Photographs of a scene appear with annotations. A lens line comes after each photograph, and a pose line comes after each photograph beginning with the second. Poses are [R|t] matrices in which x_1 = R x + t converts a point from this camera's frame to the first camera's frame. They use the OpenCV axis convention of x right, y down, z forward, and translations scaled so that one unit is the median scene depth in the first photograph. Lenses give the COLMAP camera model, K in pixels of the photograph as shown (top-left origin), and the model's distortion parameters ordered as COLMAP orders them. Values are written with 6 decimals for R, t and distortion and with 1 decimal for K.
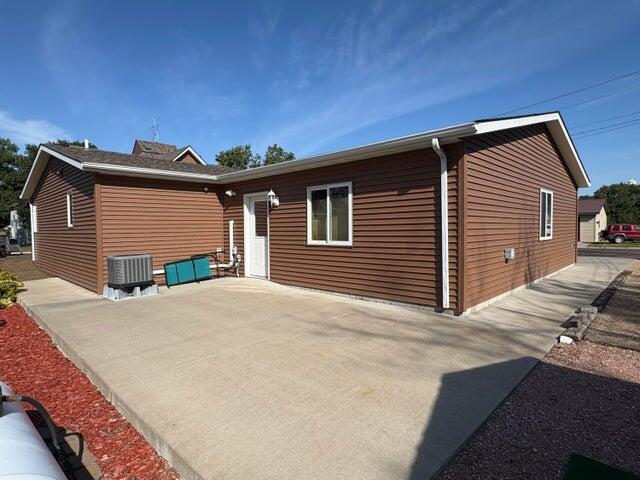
lens RADIAL K [[356.1, 0, 317.3], [0, 356.1, 240.8], [0, 0, 1]] dist [-0.031672, 0.025228]
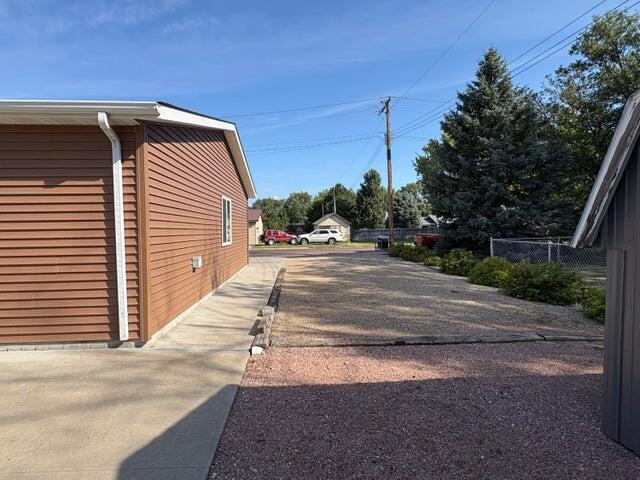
lens RADIAL K [[356.1, 0, 317.3], [0, 356.1, 240.8], [0, 0, 1]] dist [-0.031672, 0.025228]
pose [[0.664992, -0.017214, 0.746652, 0.074469], [0.027498, 0.999621, -0.001444, -0.010776], [-0.746344, 0.021491, 0.665213, 0.178413]]
